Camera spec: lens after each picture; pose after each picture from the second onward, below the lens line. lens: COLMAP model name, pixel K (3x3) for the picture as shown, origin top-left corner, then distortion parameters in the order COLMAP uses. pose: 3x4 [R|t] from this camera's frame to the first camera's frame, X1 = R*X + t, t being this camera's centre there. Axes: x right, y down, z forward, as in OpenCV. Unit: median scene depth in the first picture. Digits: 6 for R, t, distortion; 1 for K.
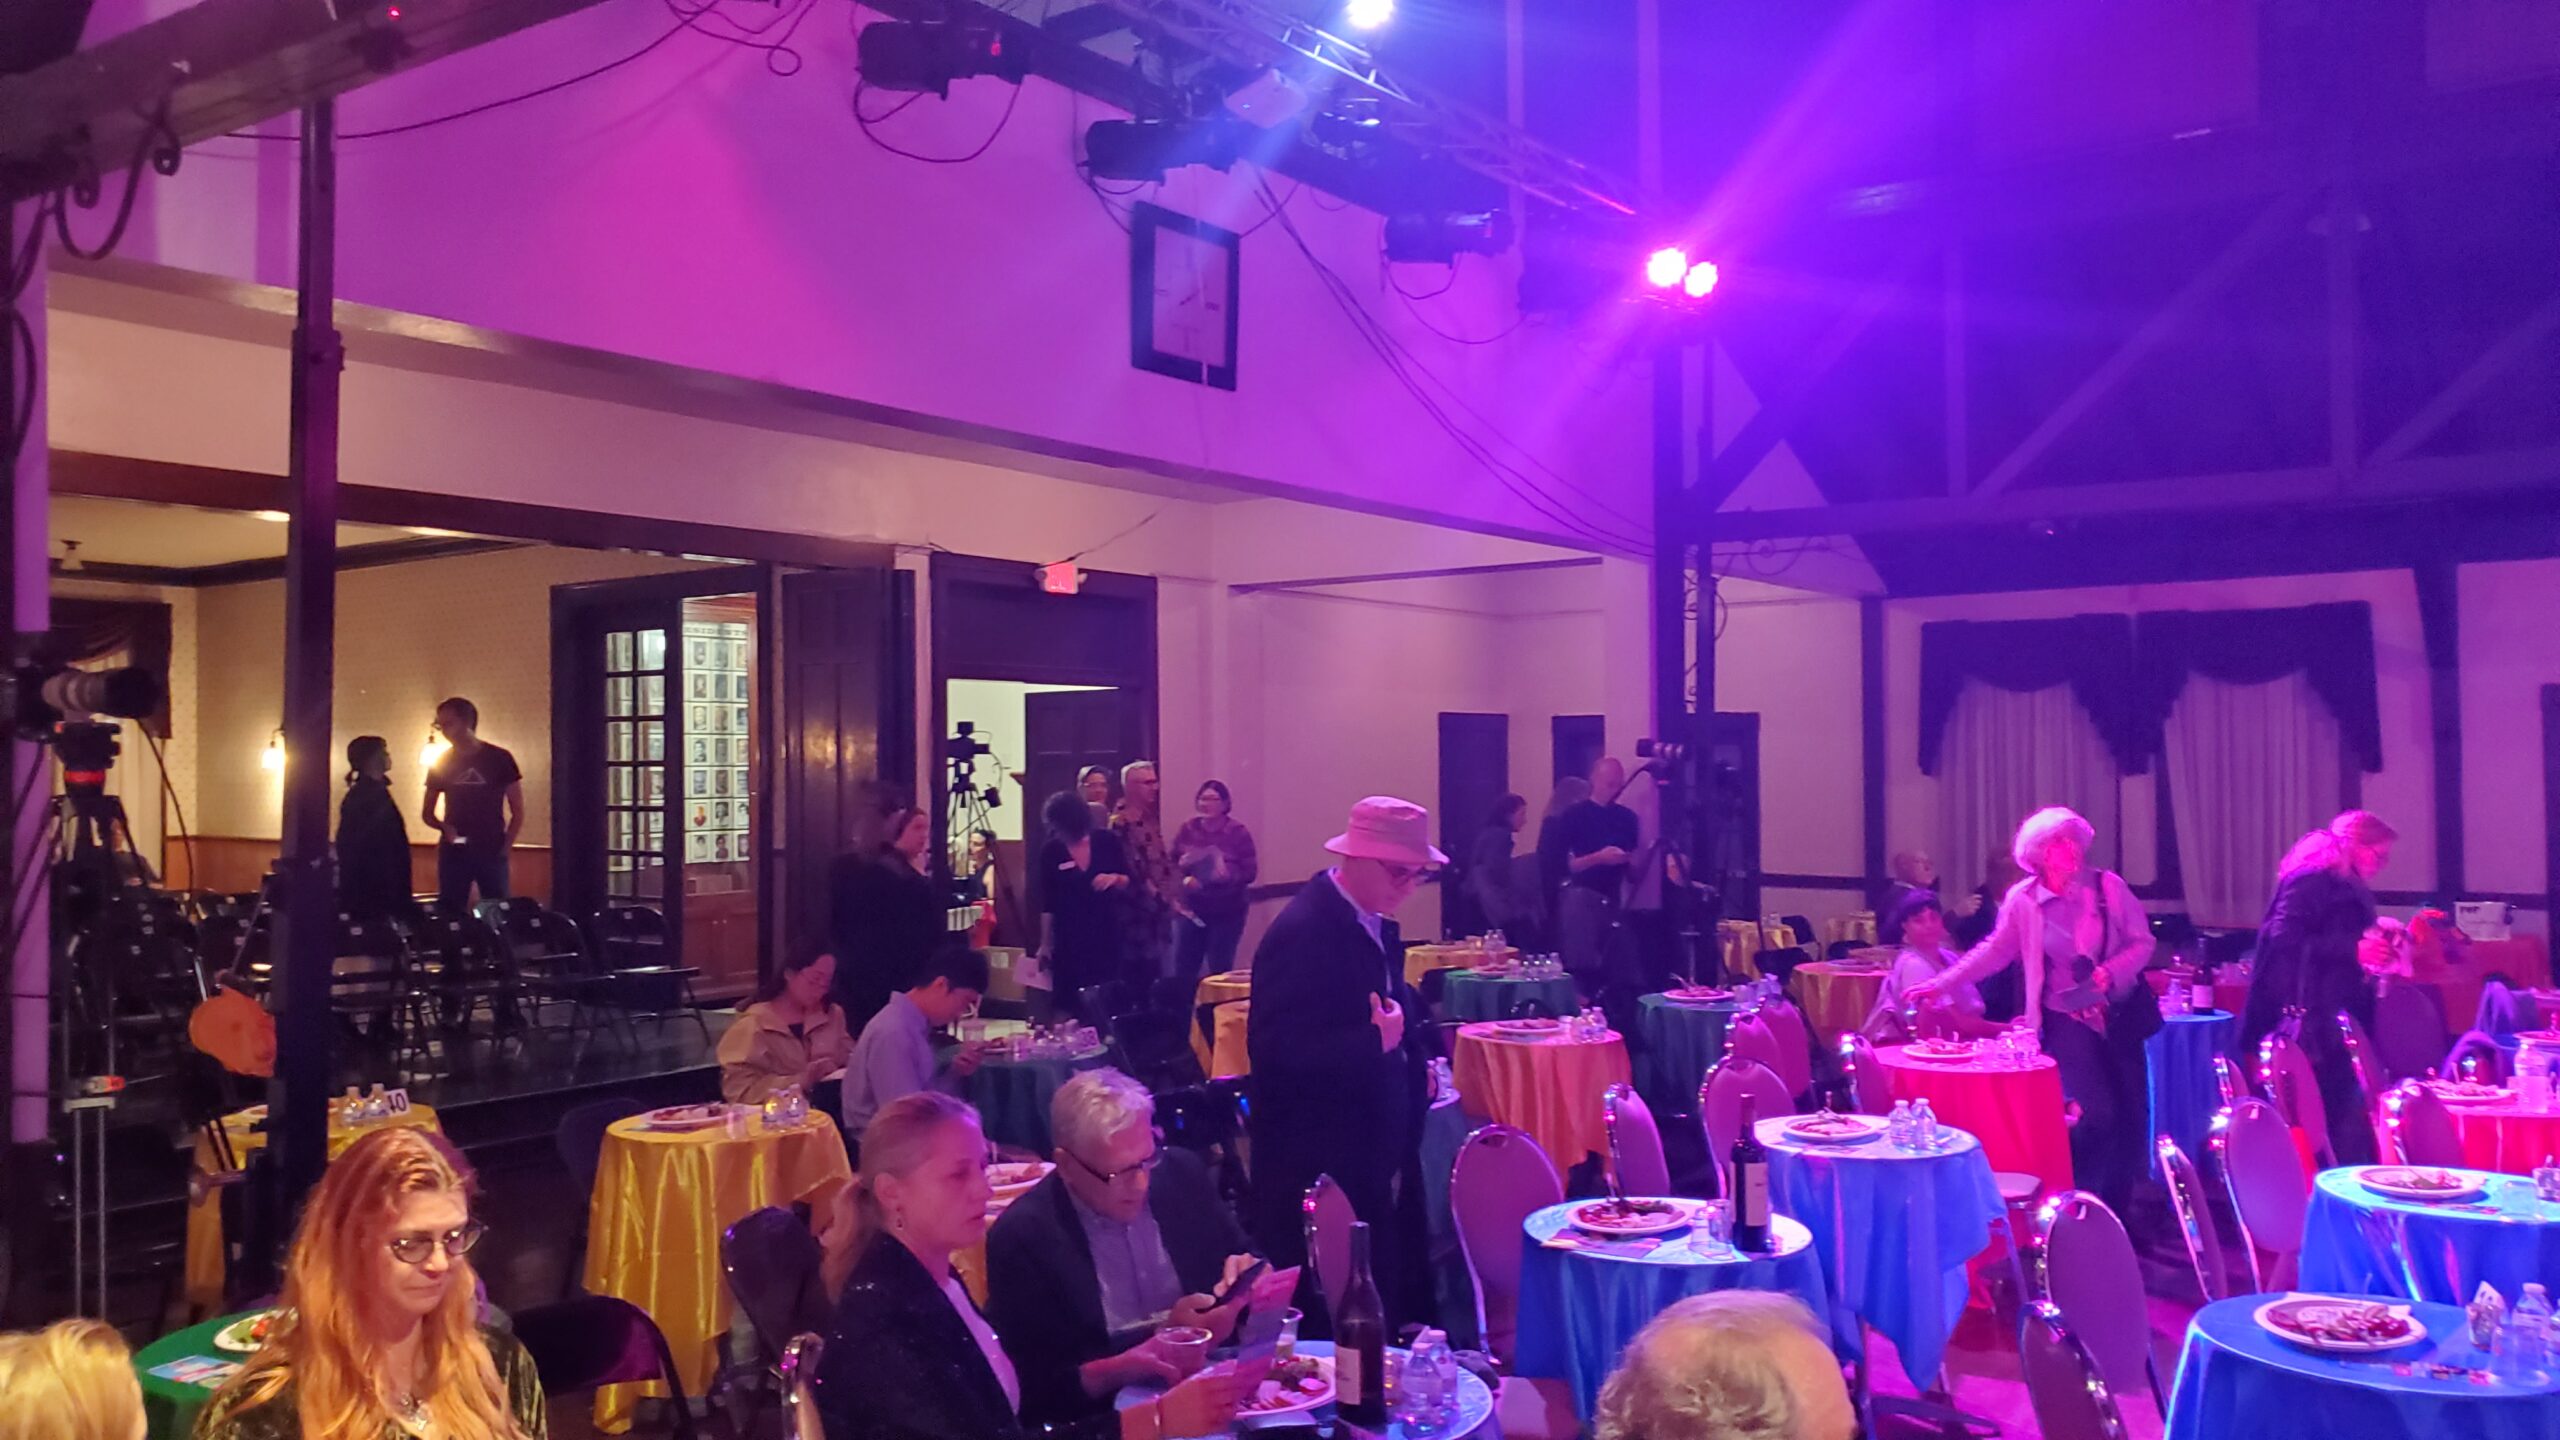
lens RADIAL K [[2039.8, 0, 1280.0], [0, 2039.8, 720.0], [0, 0, 1]] dist [0.194562, -0.262188]
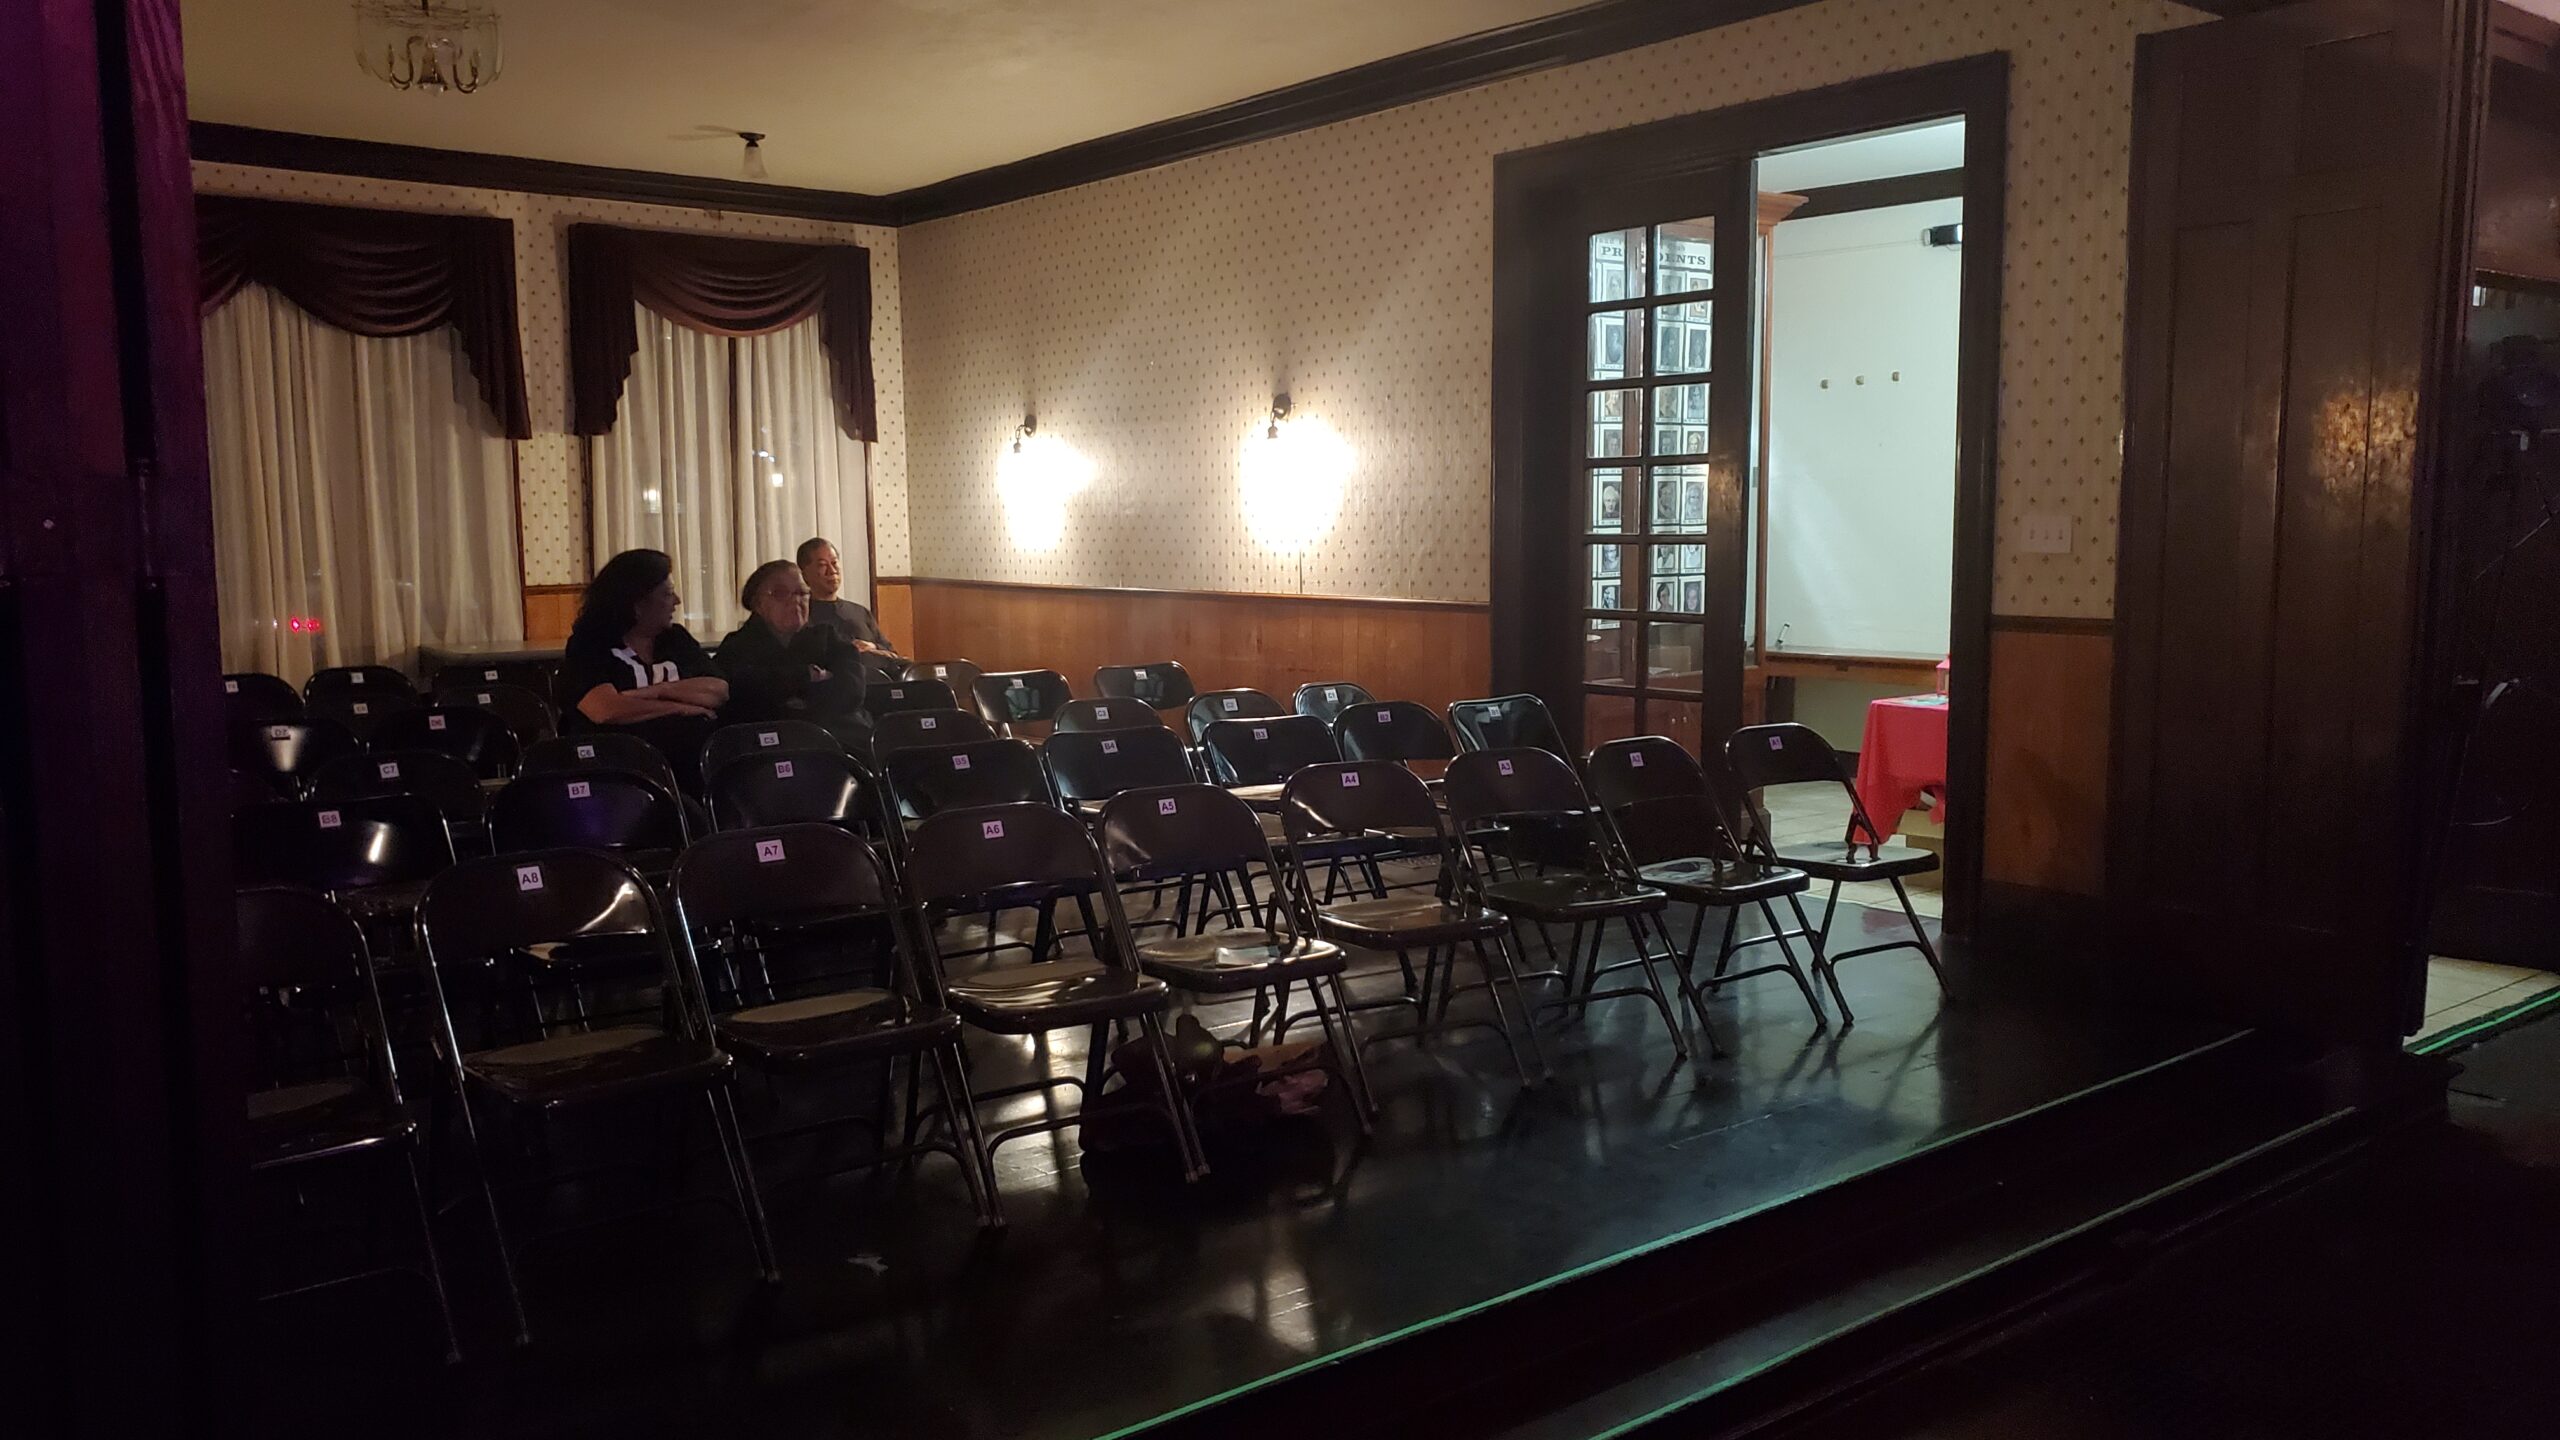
lens RADIAL K [[2039.8, 0, 1280.0], [0, 2039.8, 720.0], [0, 0, 1]] dist [0.194562, -0.262188]
pose [[0.972591, 0.022714, -0.231410, -0.270873], [0.006023, 0.992423, 0.122724, 0.021073], [0.232444, -0.120754, 0.965085, 0.407142]]
